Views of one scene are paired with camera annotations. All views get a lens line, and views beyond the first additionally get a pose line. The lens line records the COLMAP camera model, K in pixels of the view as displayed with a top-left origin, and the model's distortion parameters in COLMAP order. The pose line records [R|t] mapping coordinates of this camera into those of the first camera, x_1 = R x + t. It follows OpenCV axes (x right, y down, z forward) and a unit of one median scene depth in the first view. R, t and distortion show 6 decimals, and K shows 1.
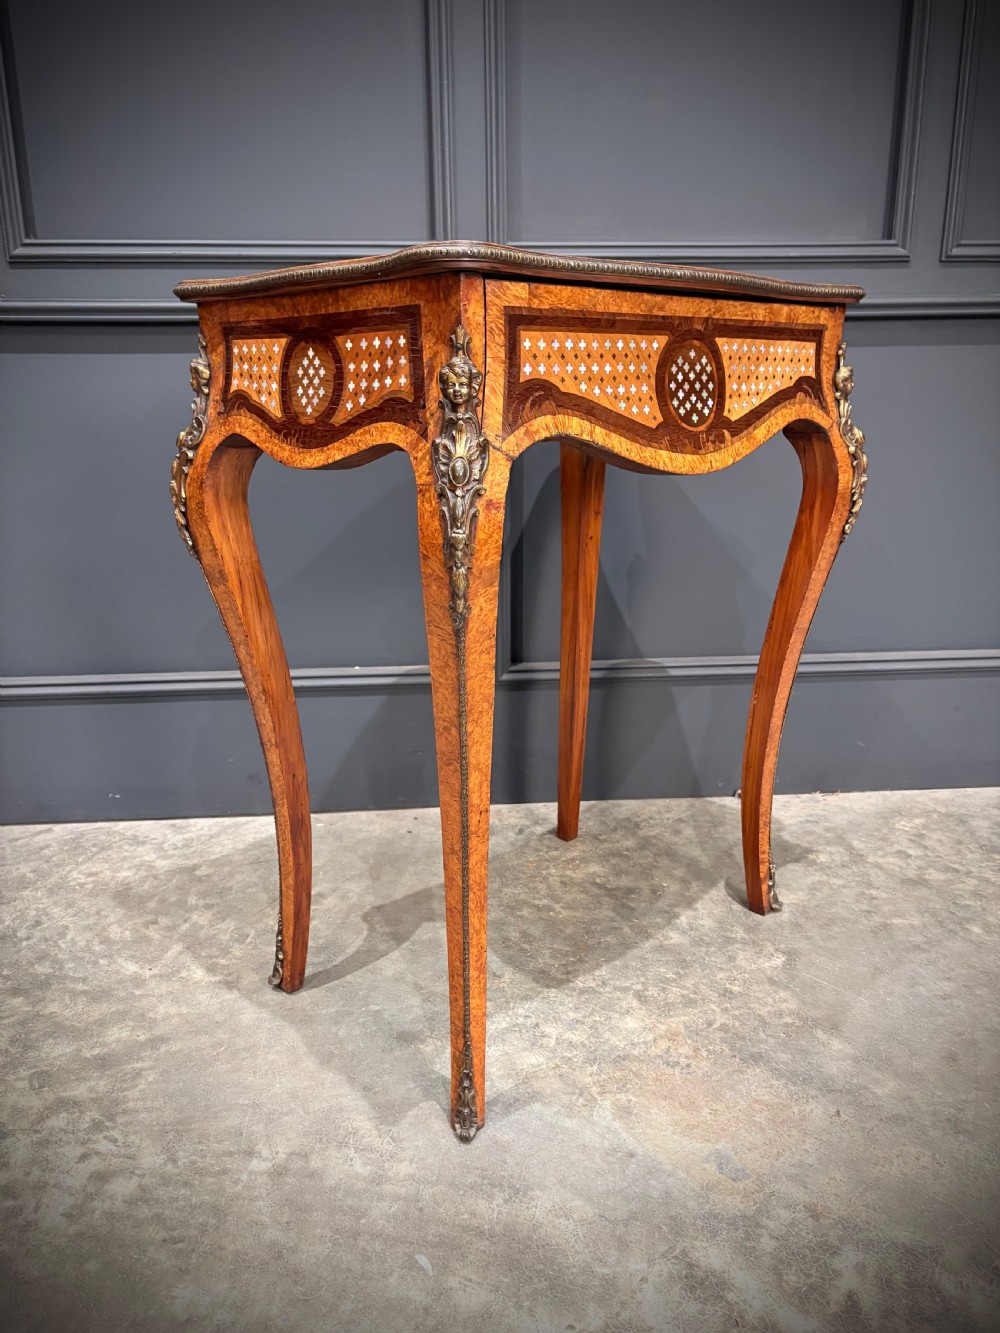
lens RADIAL K [[905.2, 0, 488.0], [0, 905.2, 734.8], [0, 0, 1]] dist [-0.002702, 0.001931]
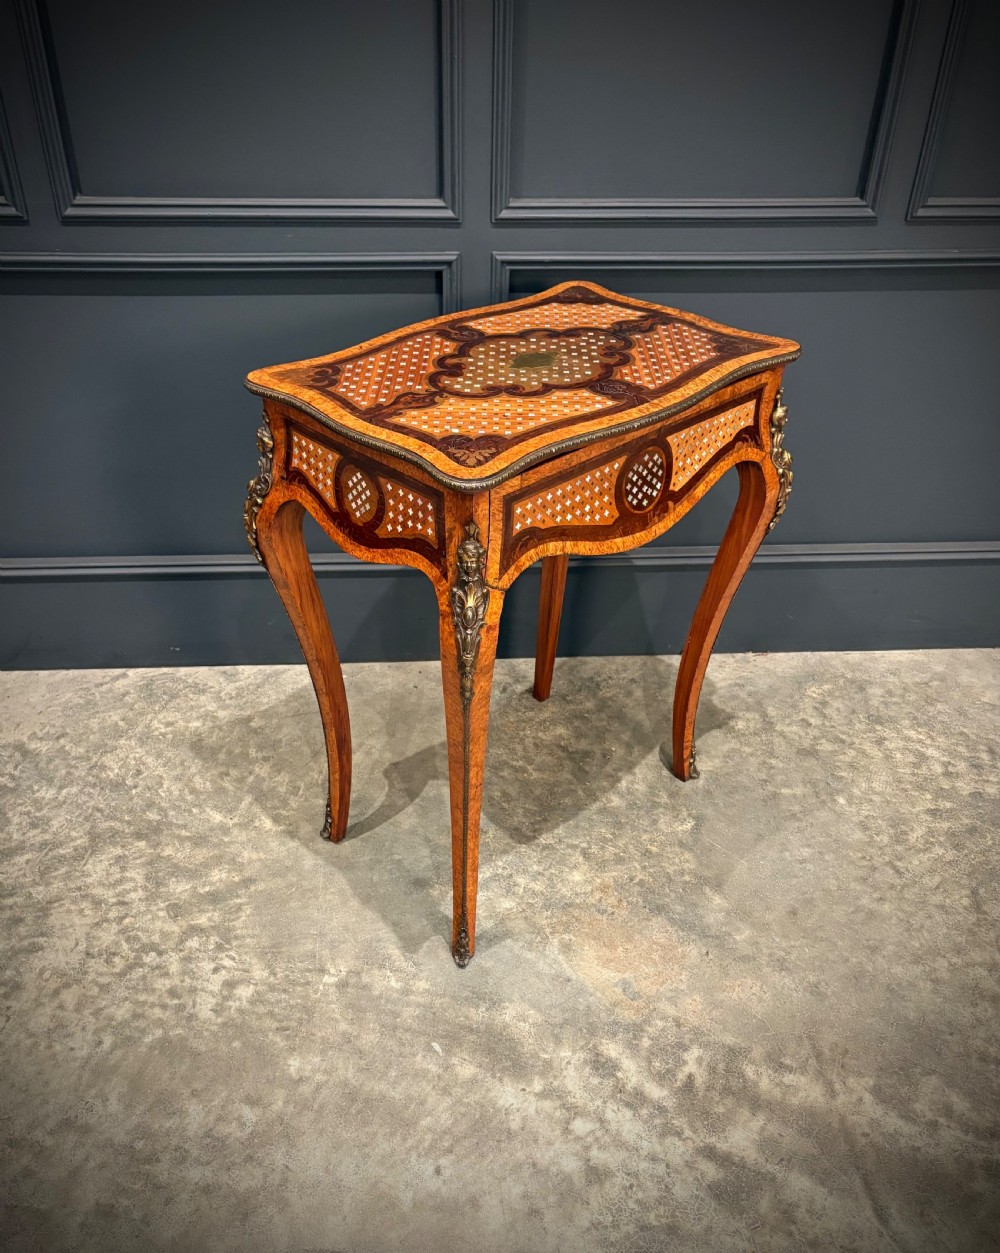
lens RADIAL K [[895.0, 0, 460.9], [0, 895.0, 687.7], [0, 0, 1]] dist [0.016504, -0.021053]
pose [[0.999720, 0.021952, -0.008798, -0.019324], [-0.018373, 0.955147, 0.295562, -0.384709], [0.014892, -0.295318, 0.955283, -0.269960]]
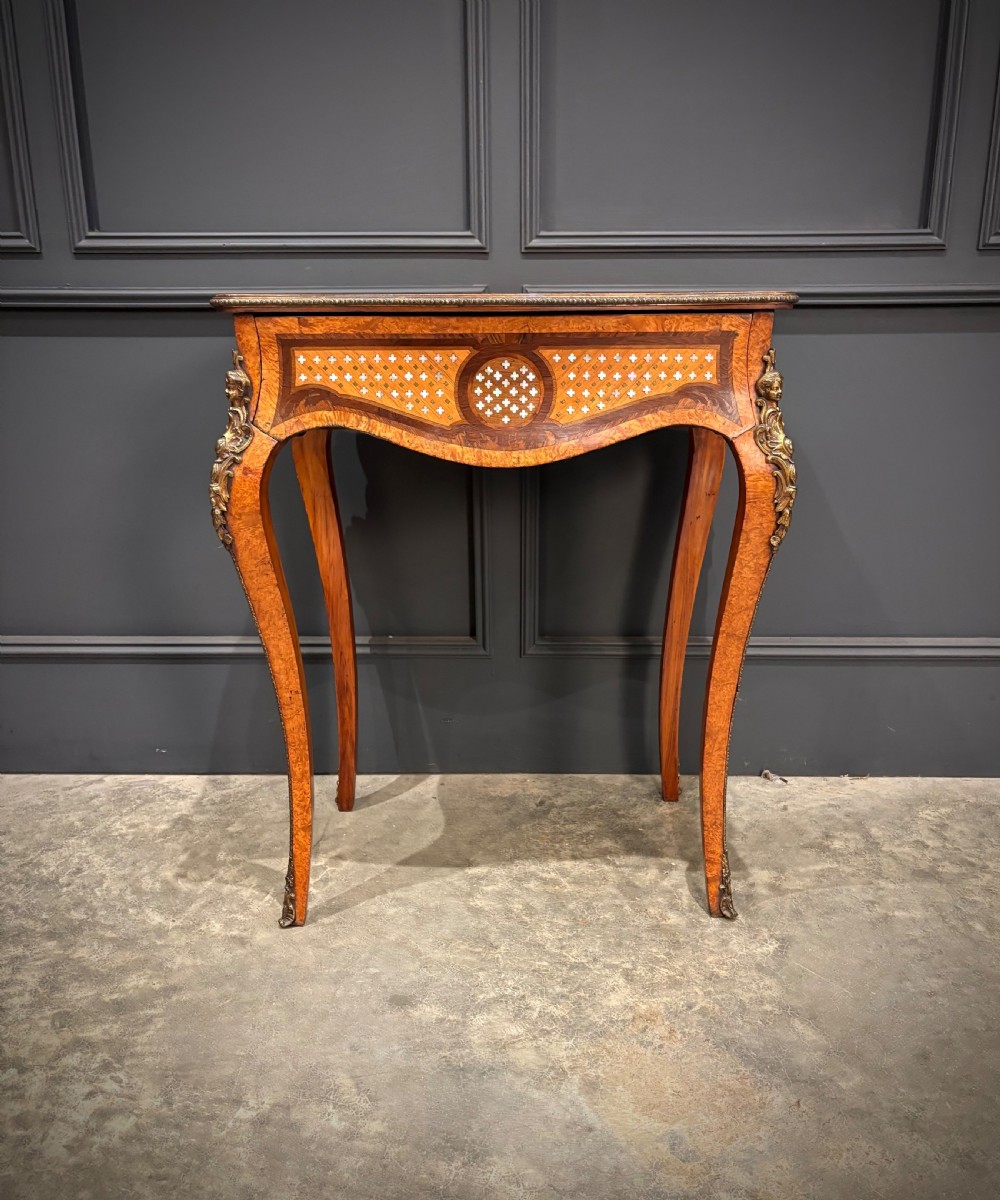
lens RADIAL K [[913.3, 0, 502.4], [0, 913.3, 692.1], [0, 0, 1]] dist [-0.005289, 0.009555]
pose [[0.996360, 0.036539, -0.077019, 0.098943], [-0.035713, 0.999289, 0.012078, -0.043435], [0.077406, -0.009283, 0.996956, -0.050193]]
